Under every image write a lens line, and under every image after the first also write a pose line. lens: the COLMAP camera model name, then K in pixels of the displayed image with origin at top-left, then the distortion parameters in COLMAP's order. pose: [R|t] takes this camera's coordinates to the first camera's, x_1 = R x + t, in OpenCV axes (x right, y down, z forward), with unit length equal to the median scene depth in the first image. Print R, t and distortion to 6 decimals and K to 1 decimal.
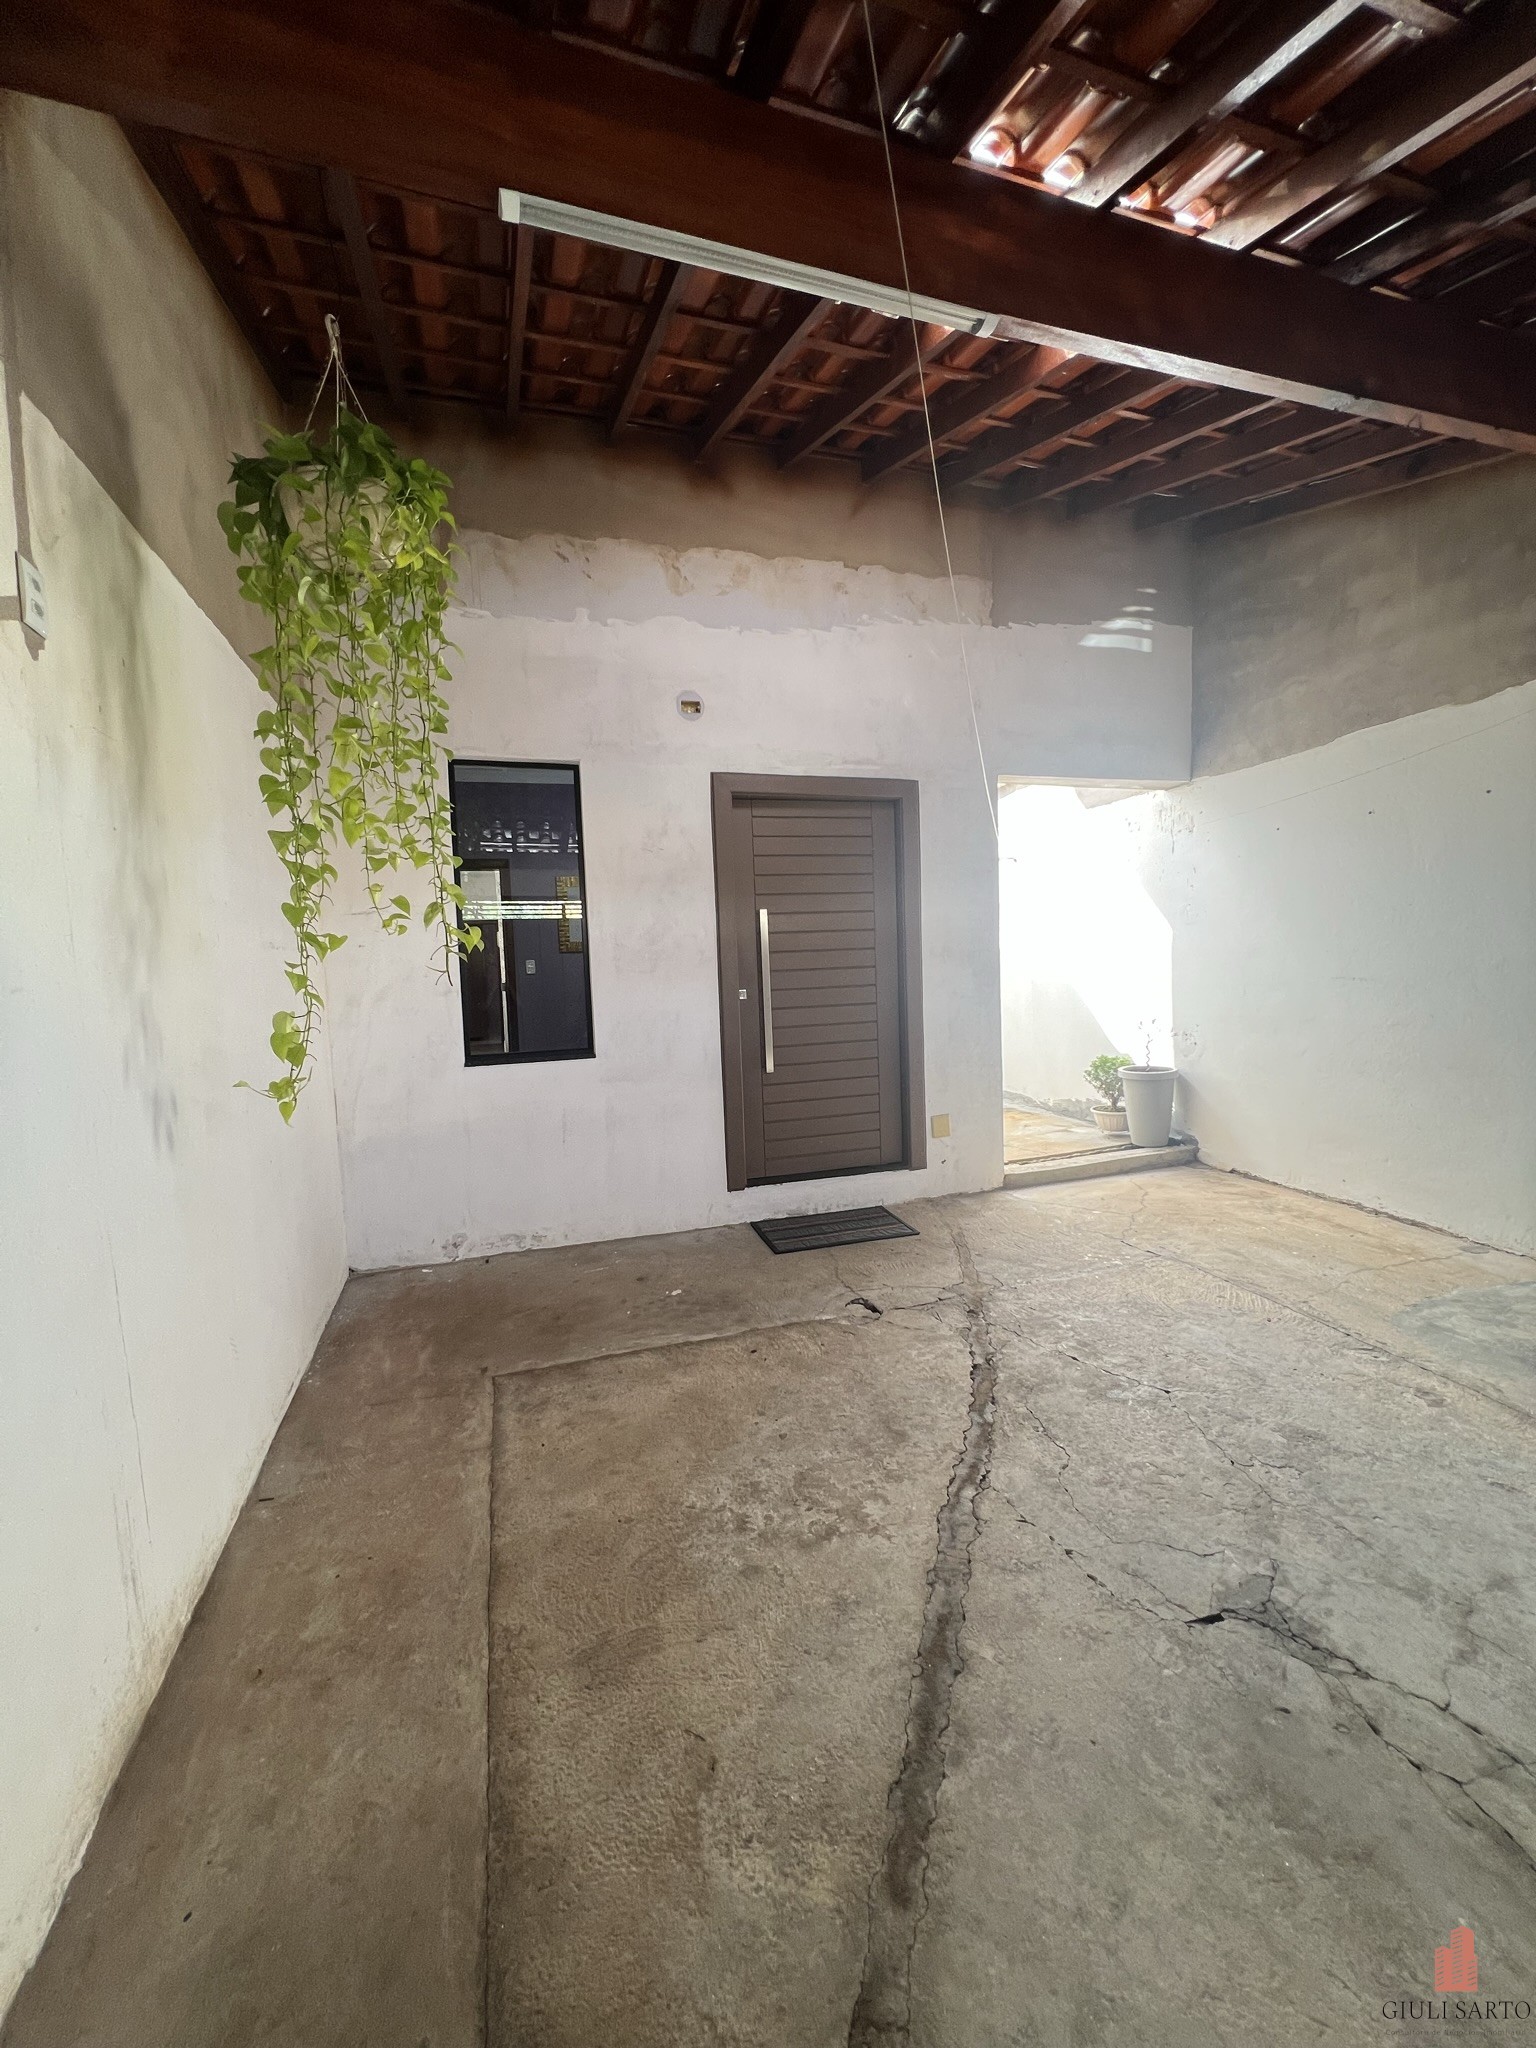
lens RADIAL K [[820.8, 0, 761.3], [0, 820.8, 1025.5], [0, 0, 1]] dist [-0.000613, 0.000610]
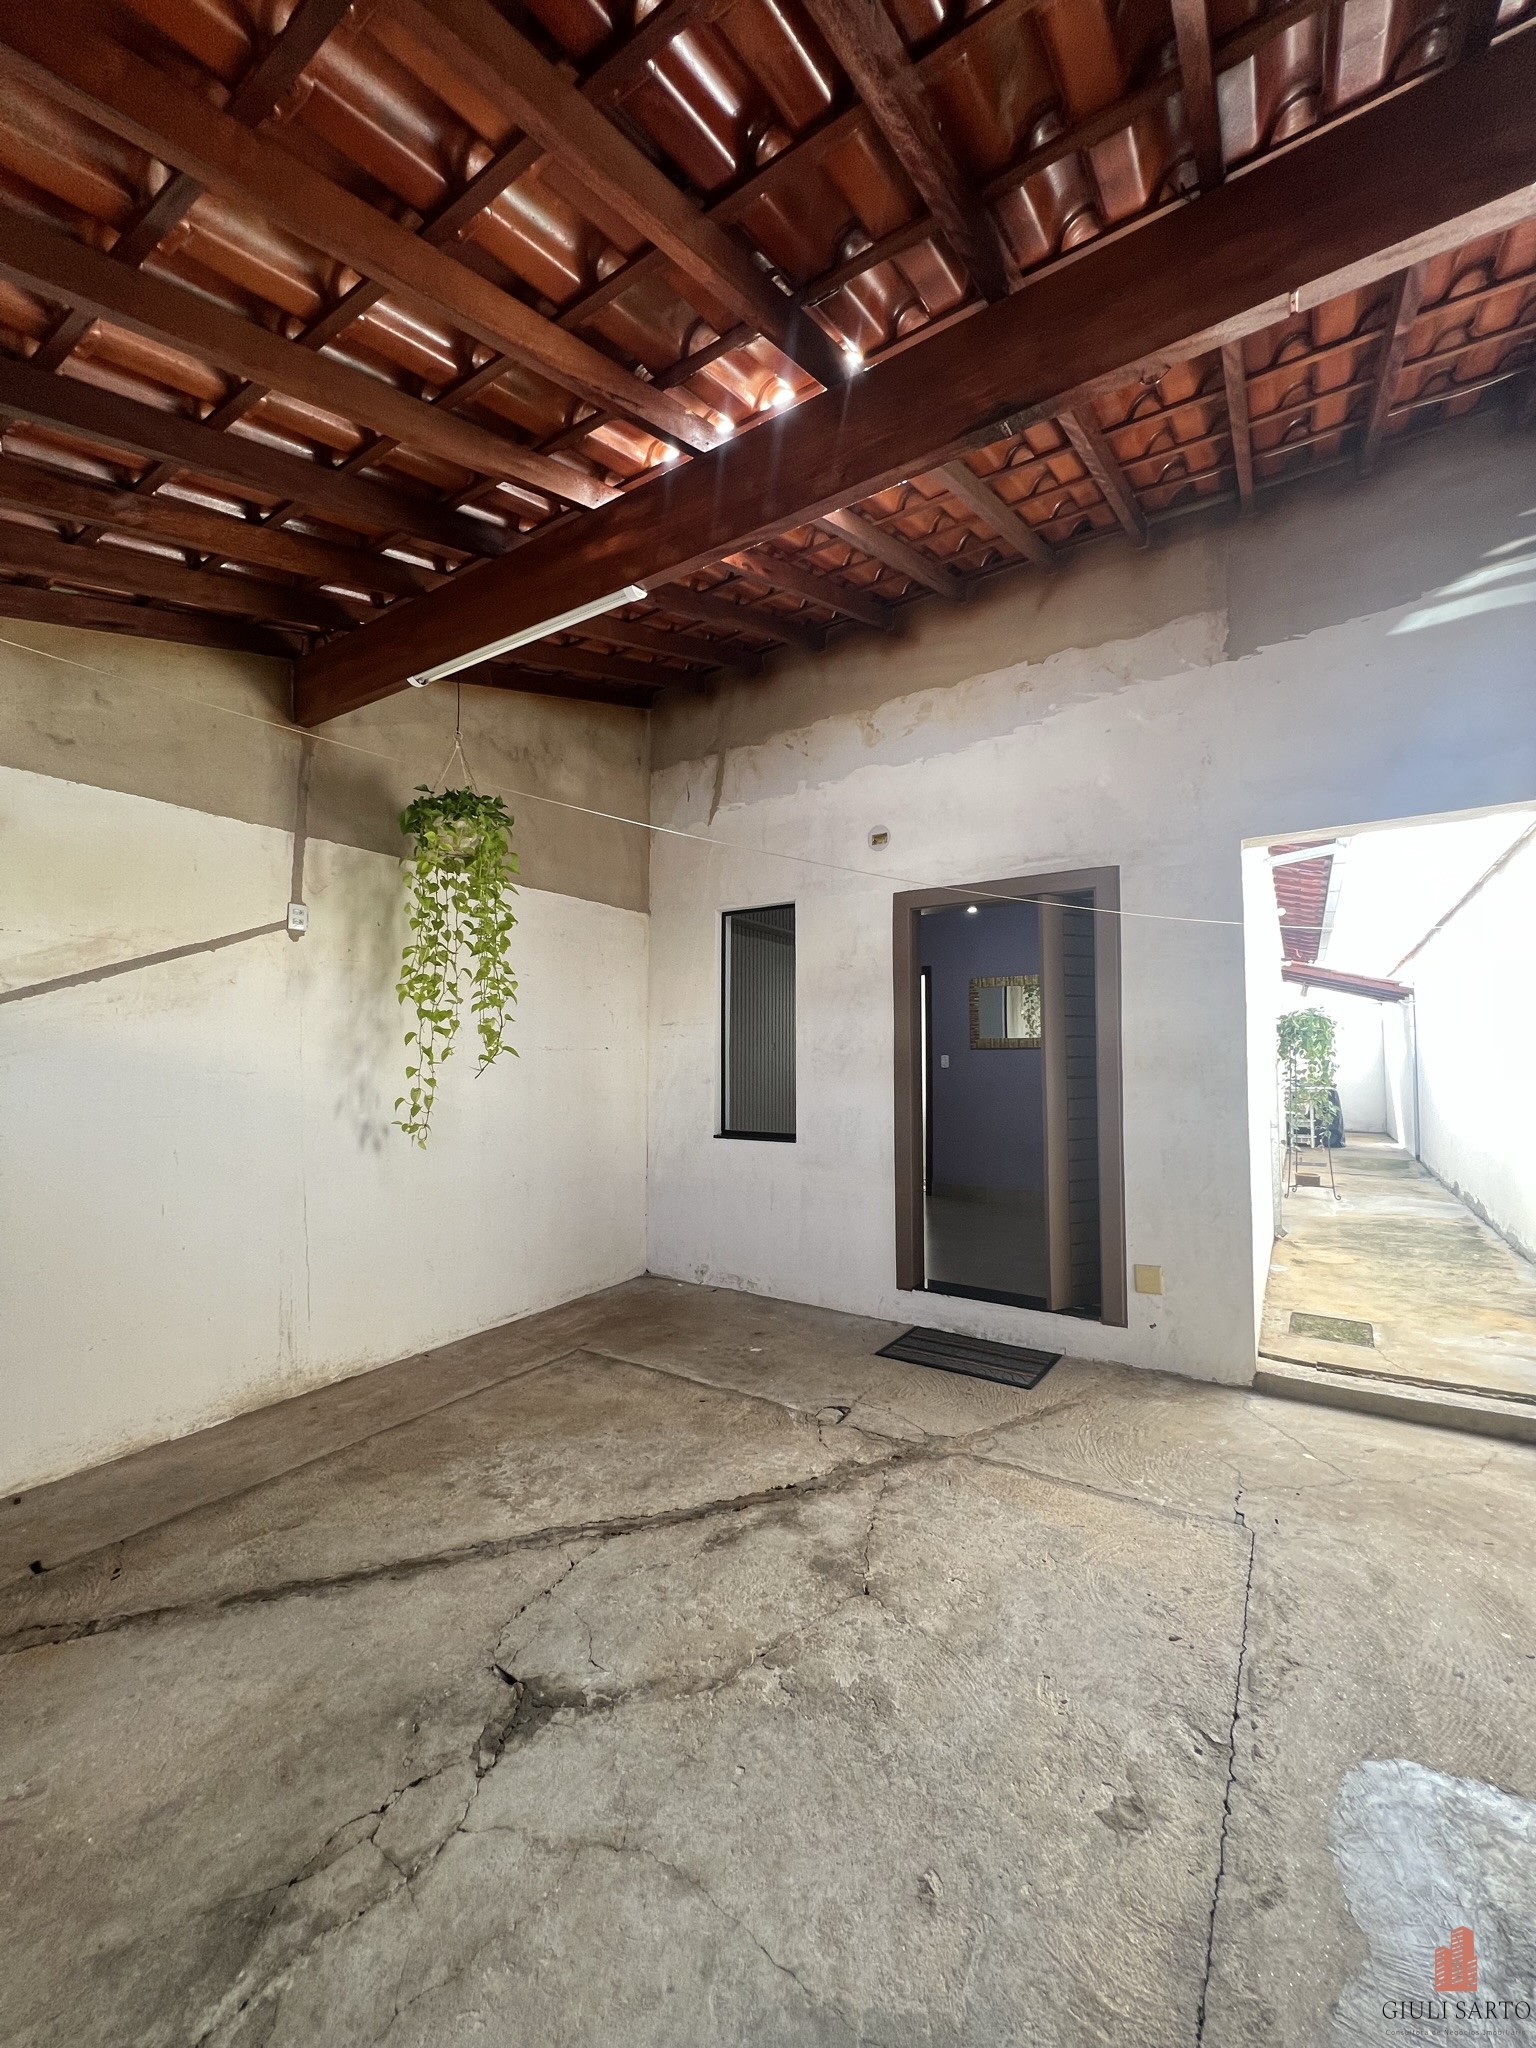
lens RADIAL K [[820.8, 0, 761.7], [0, 820.8, 1023.4], [0, 0, 1]] dist [-0.000613, 0.000610]
pose [[0.621158, -0.002134, -0.783682, 0.694858], [-0.078518, 0.994795, -0.064943, -0.051158], [0.779742, 0.101873, 0.617757, 0.205643]]
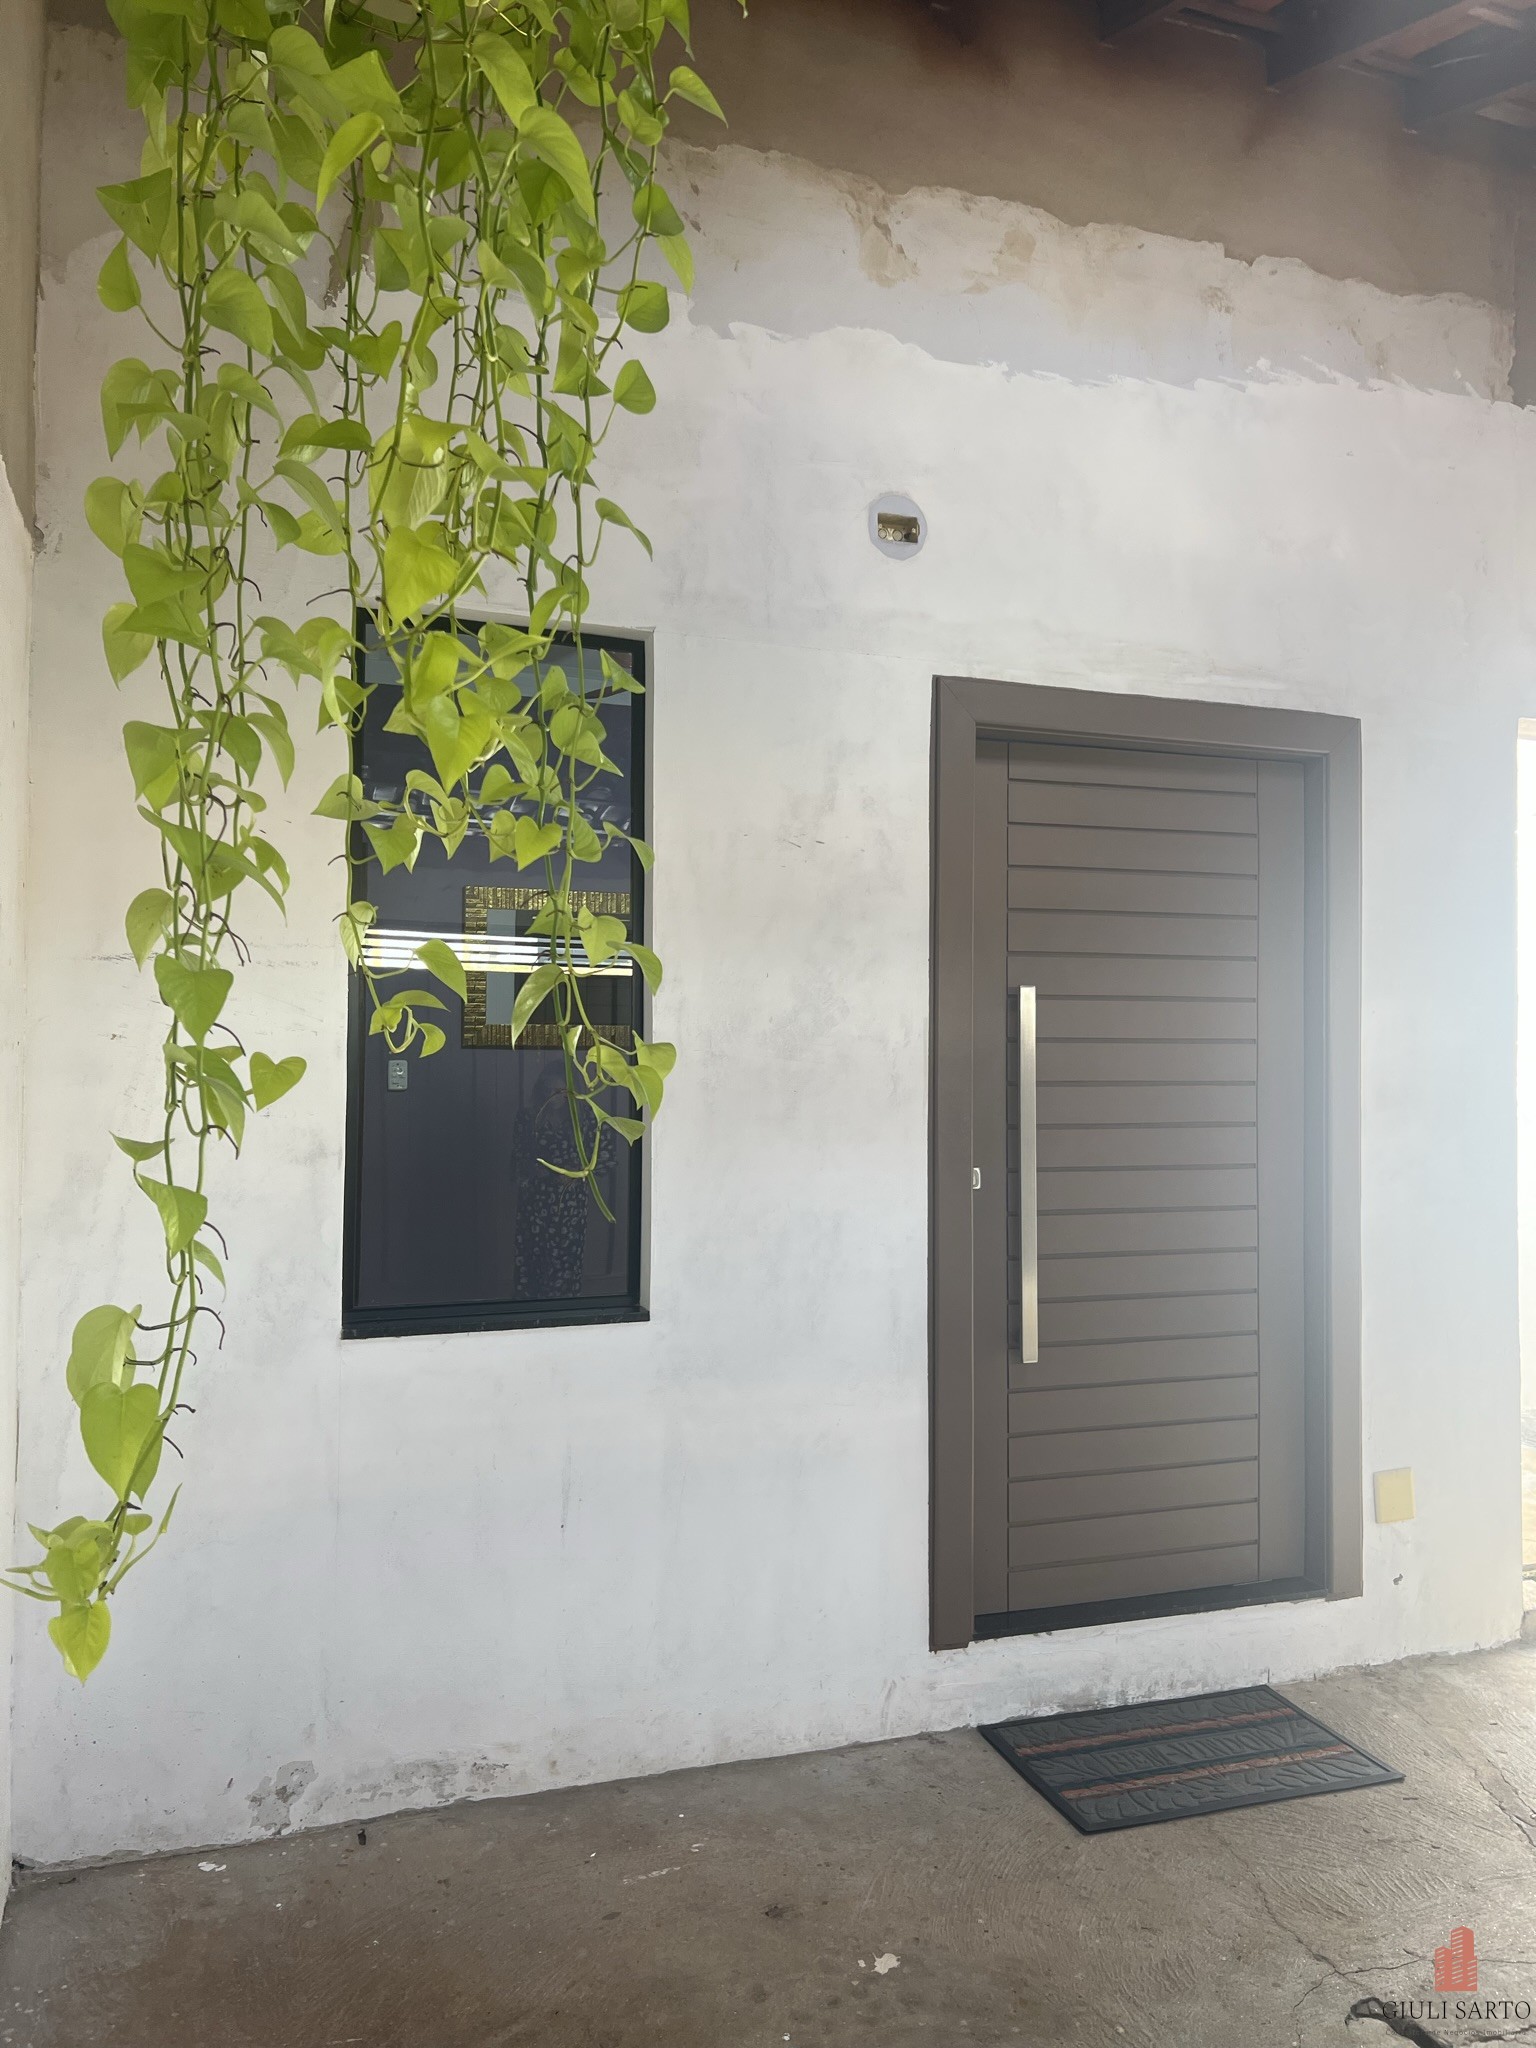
lens RADIAL K [[1544.1, 0, 781.8], [0, 1544.1, 1031.1], [0, 0, 1]] dist [0.039743, -0.036756]
pose [[0.997937, 0.044290, 0.046469, -0.175518], [-0.039708, 0.994659, -0.095272, -0.035272], [-0.050441, 0.093230, 0.994366, 0.193906]]
